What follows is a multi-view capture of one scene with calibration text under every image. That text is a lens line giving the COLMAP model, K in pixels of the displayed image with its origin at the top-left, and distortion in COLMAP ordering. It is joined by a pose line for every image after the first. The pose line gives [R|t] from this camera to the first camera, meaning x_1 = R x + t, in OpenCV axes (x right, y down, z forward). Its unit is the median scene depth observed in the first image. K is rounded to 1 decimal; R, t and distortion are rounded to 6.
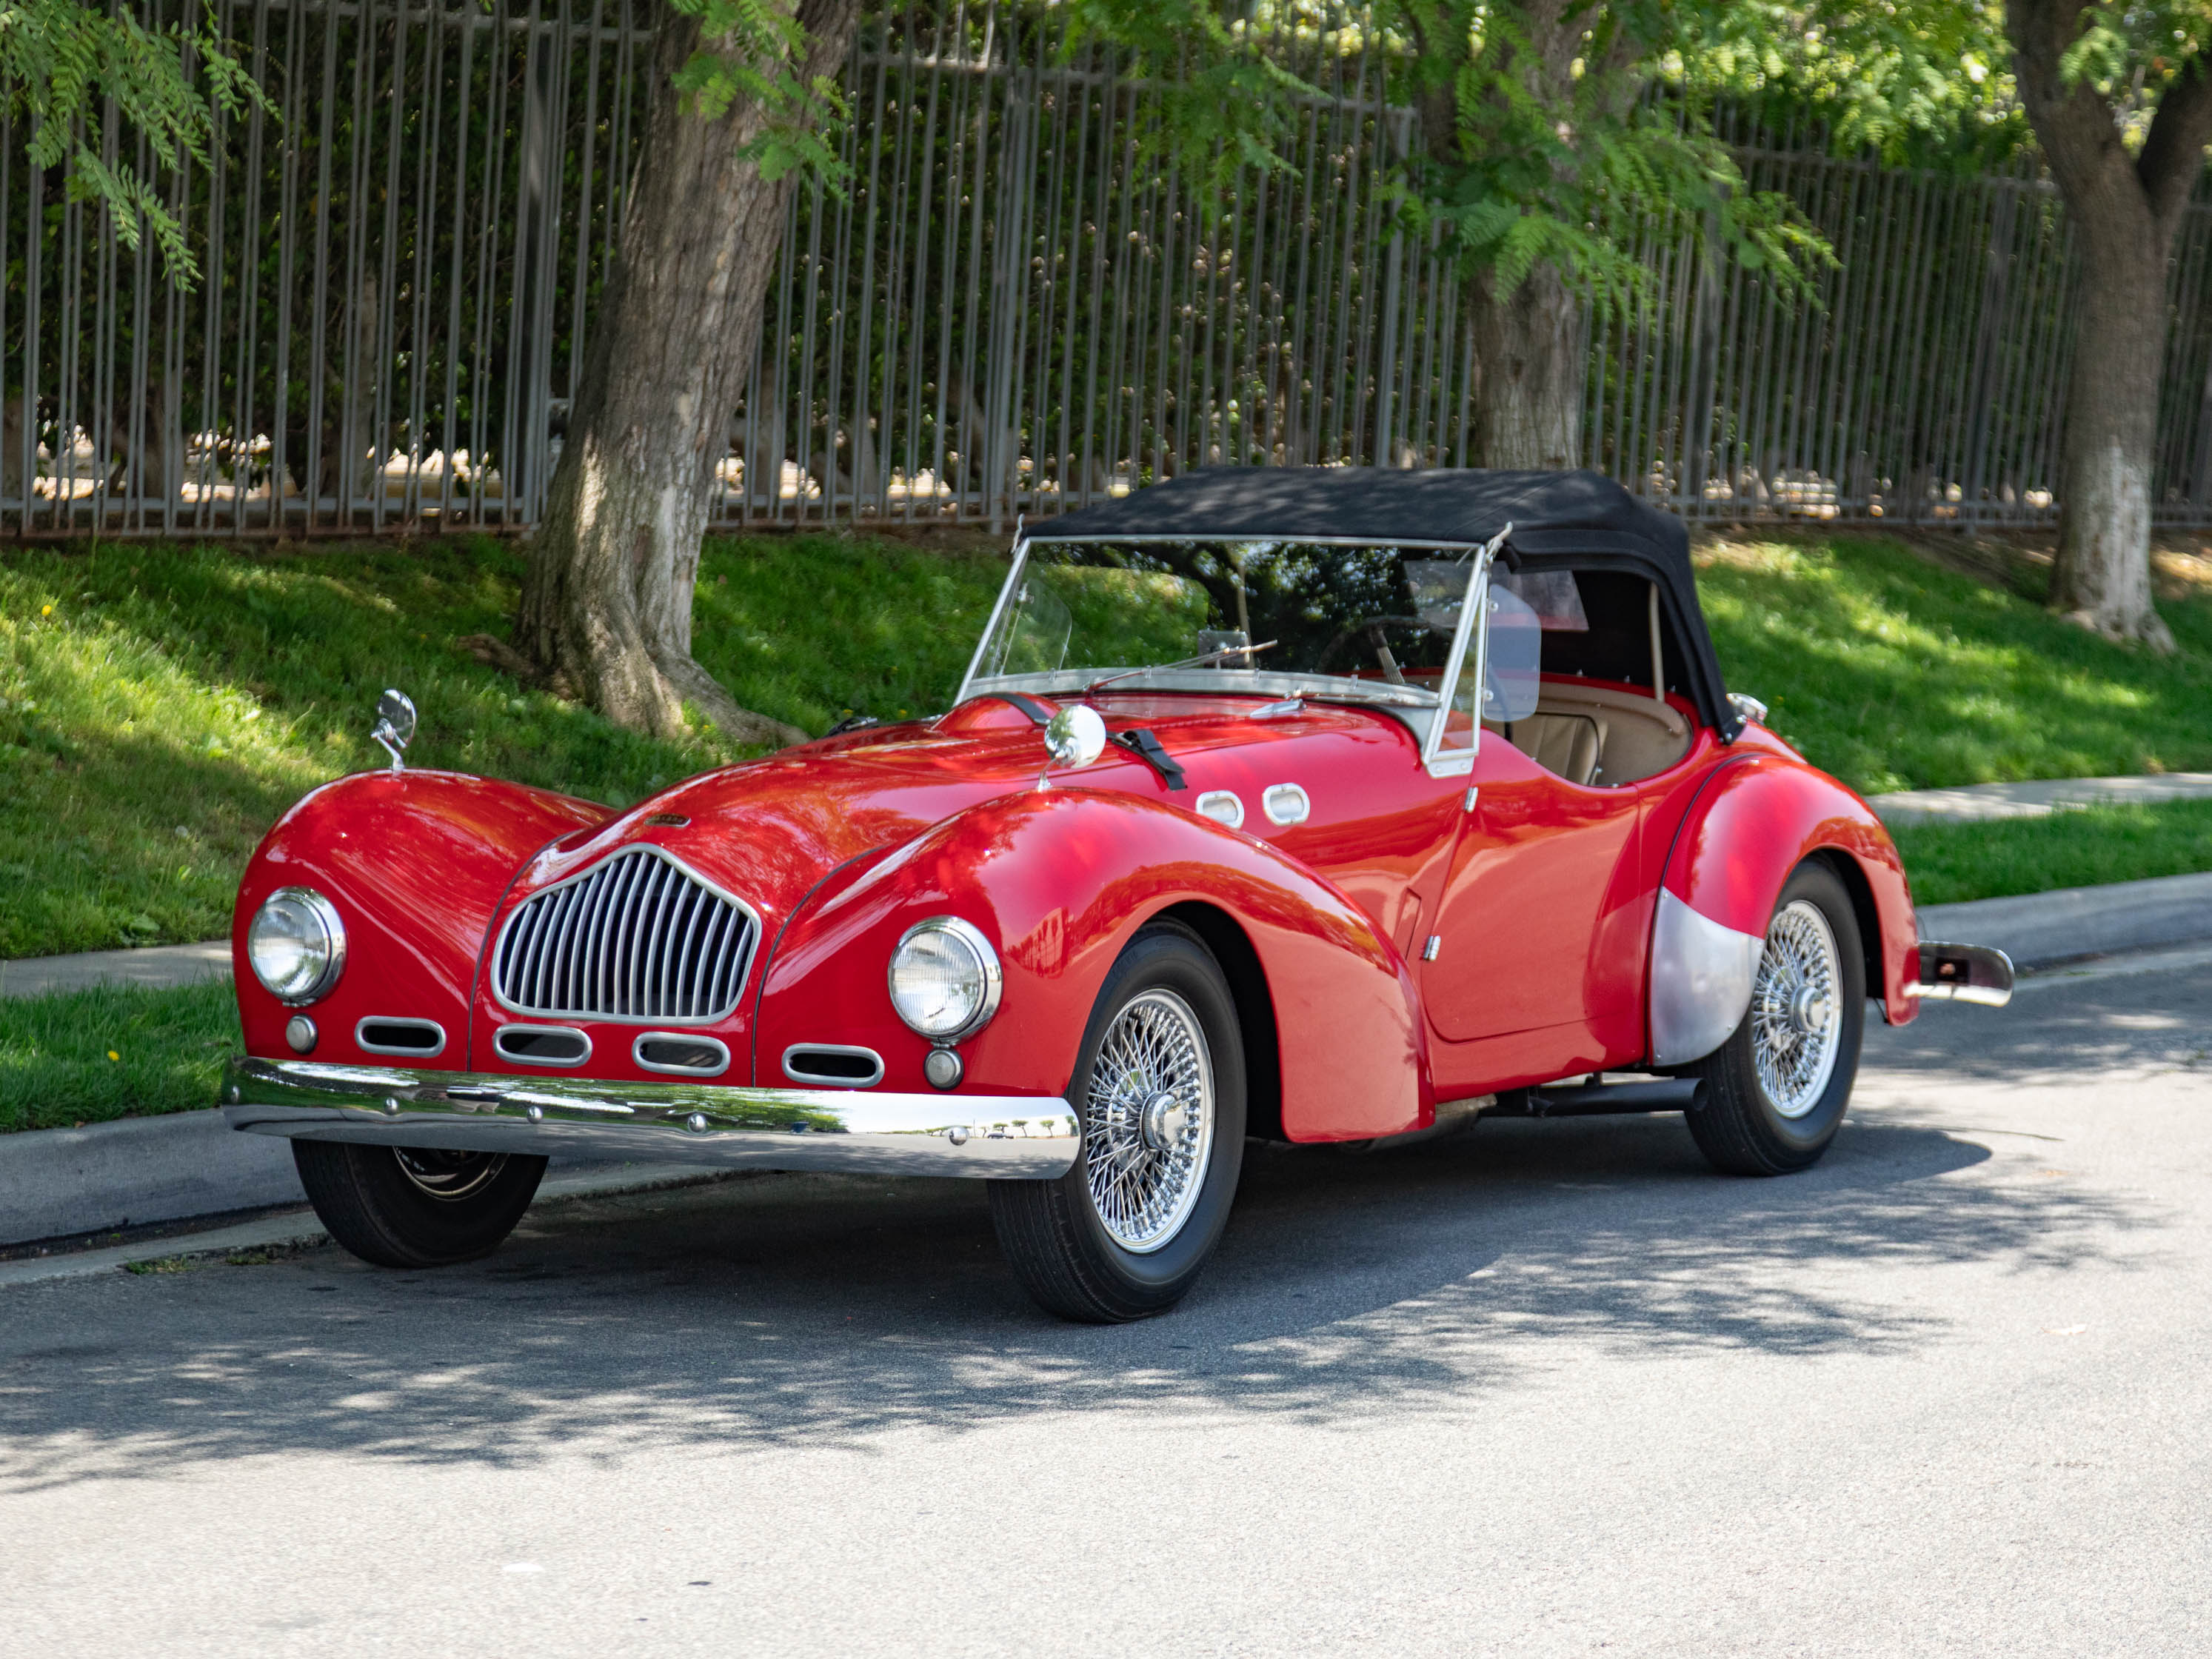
lens RADIAL K [[6136.3, 0, 1237.3], [0, 6136.3, 828.2], [0, 0, 1]] dist [-0.092619, 2.006351]
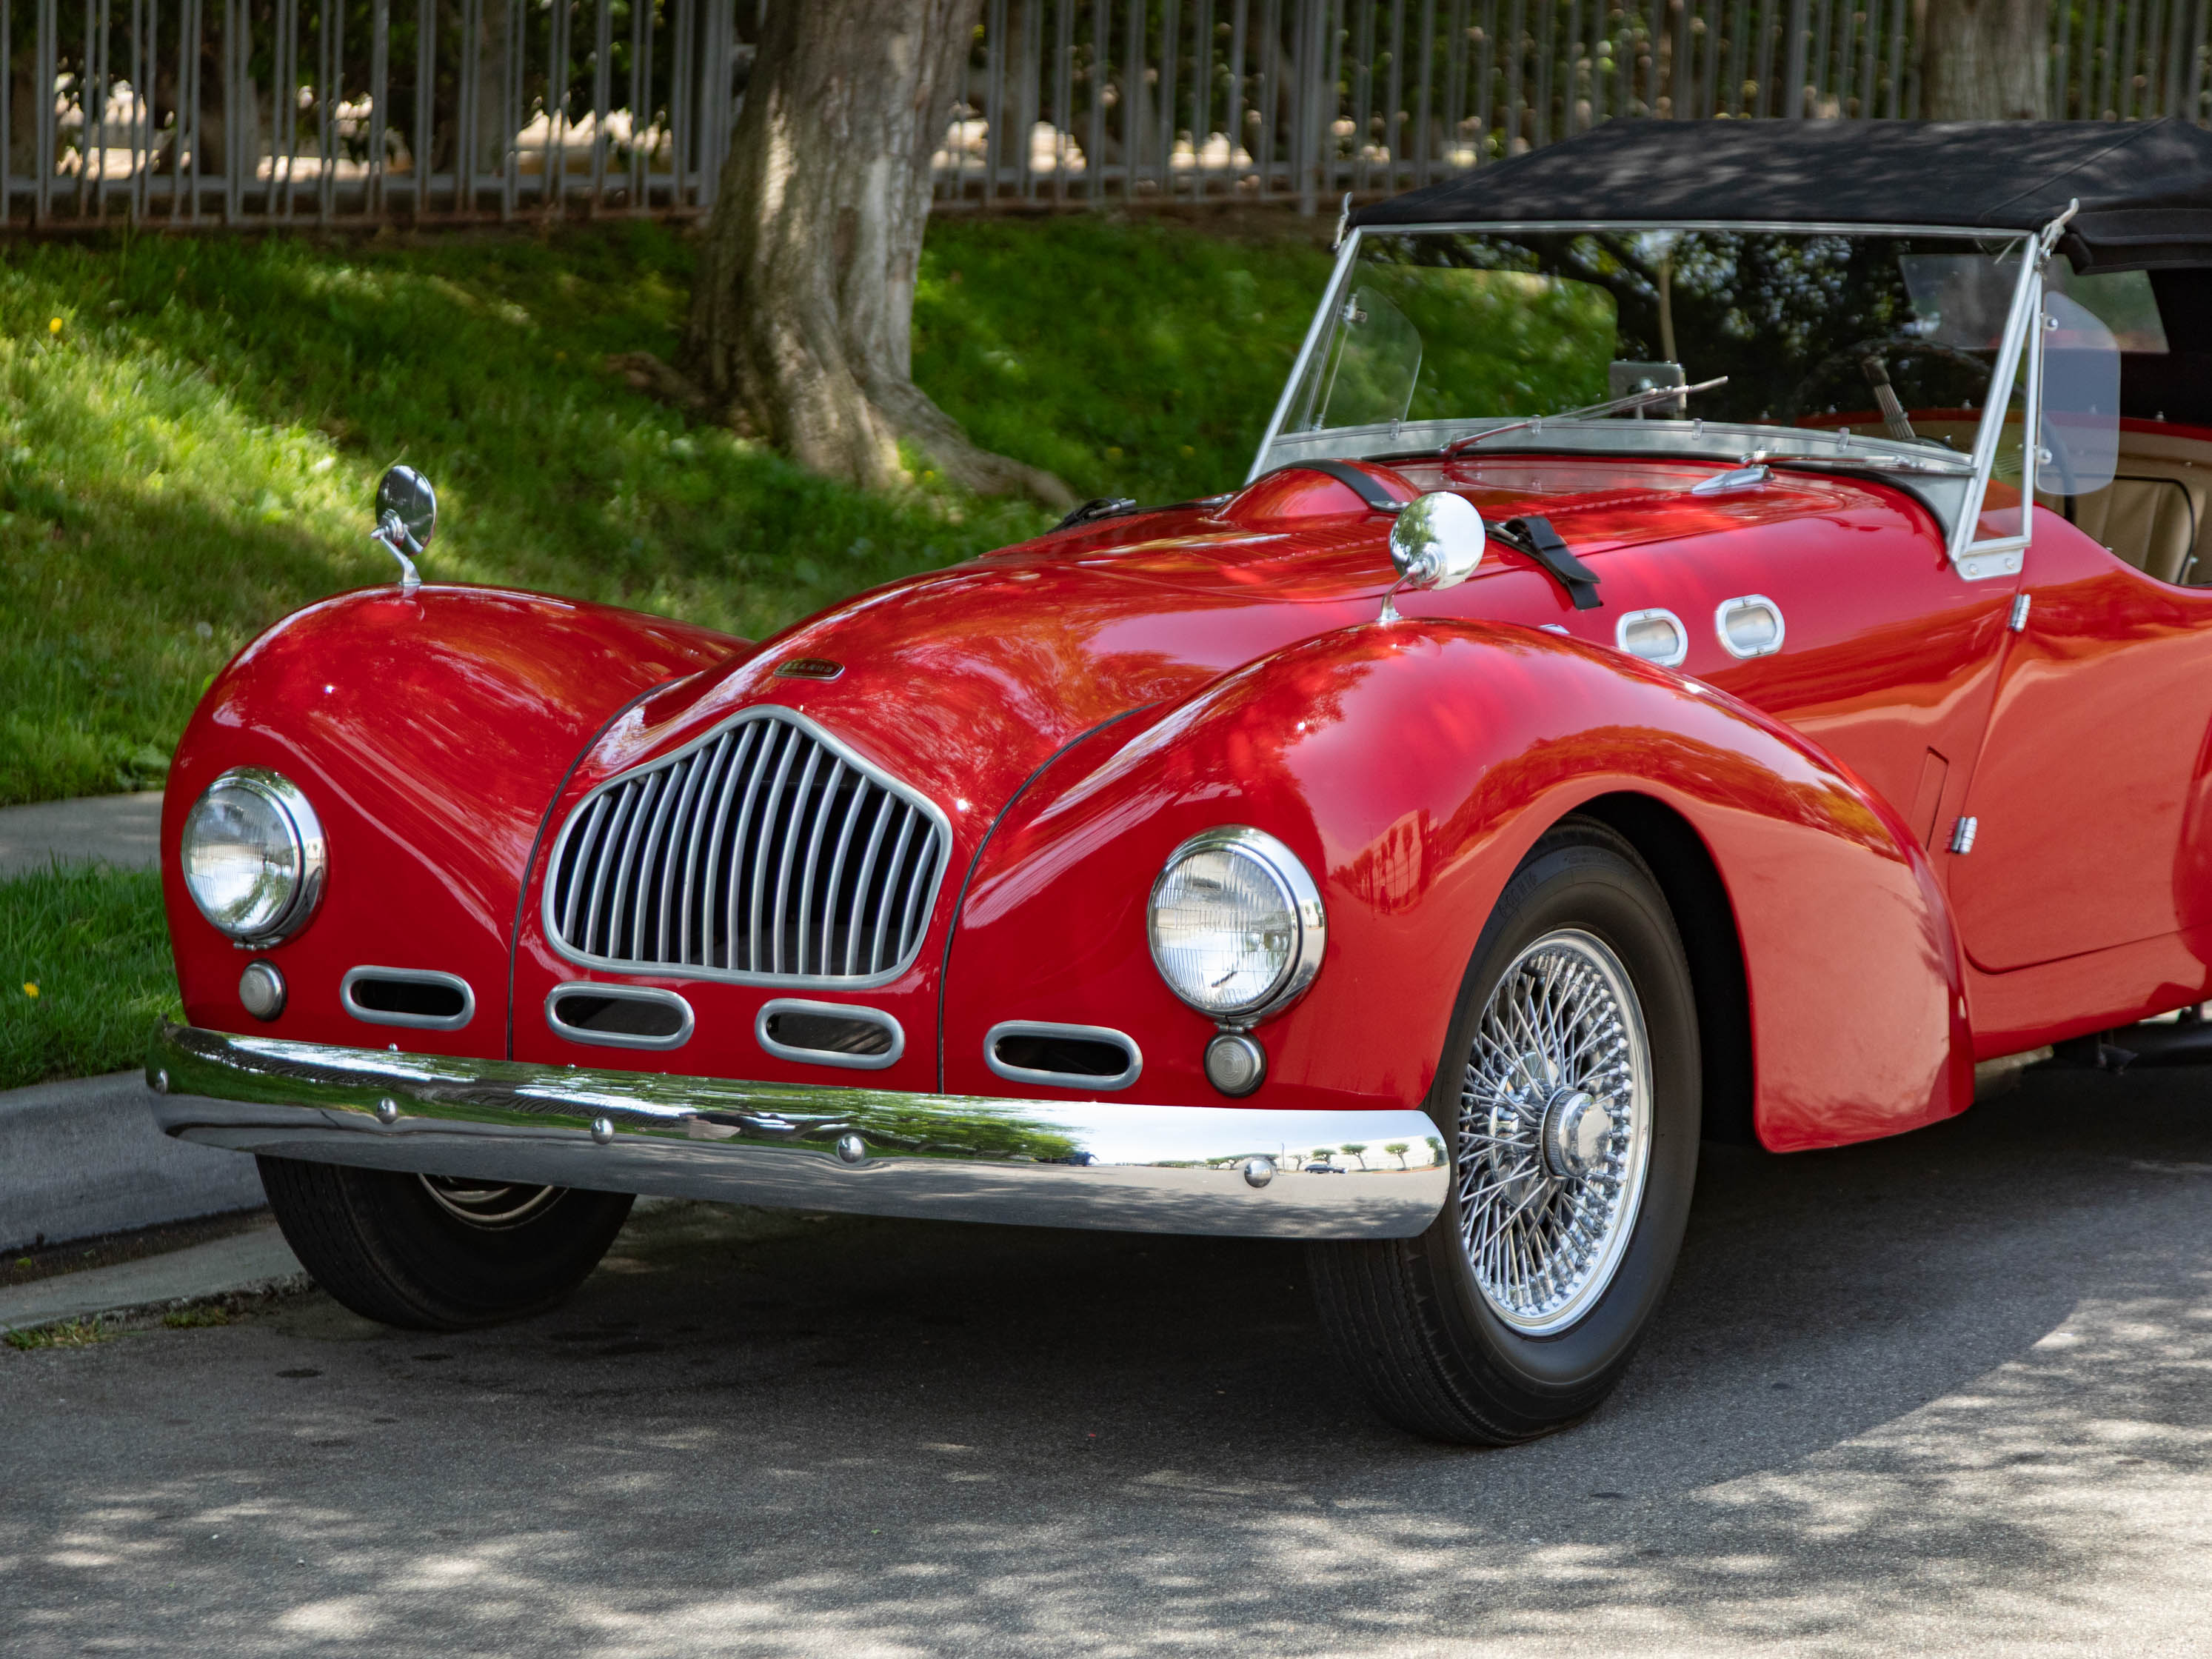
lens RADIAL K [[6935.7, 0, 1104.8], [0, 6935.7, 643.0], [0, 0, 1]] dist [0.075964, 2.979849]
pose [[0.997657, -0.003022, -0.068350, -0.009973], [0.004009, 0.999890, 0.014312, -0.012627], [0.068299, -0.014552, 0.997559, 0.234297]]
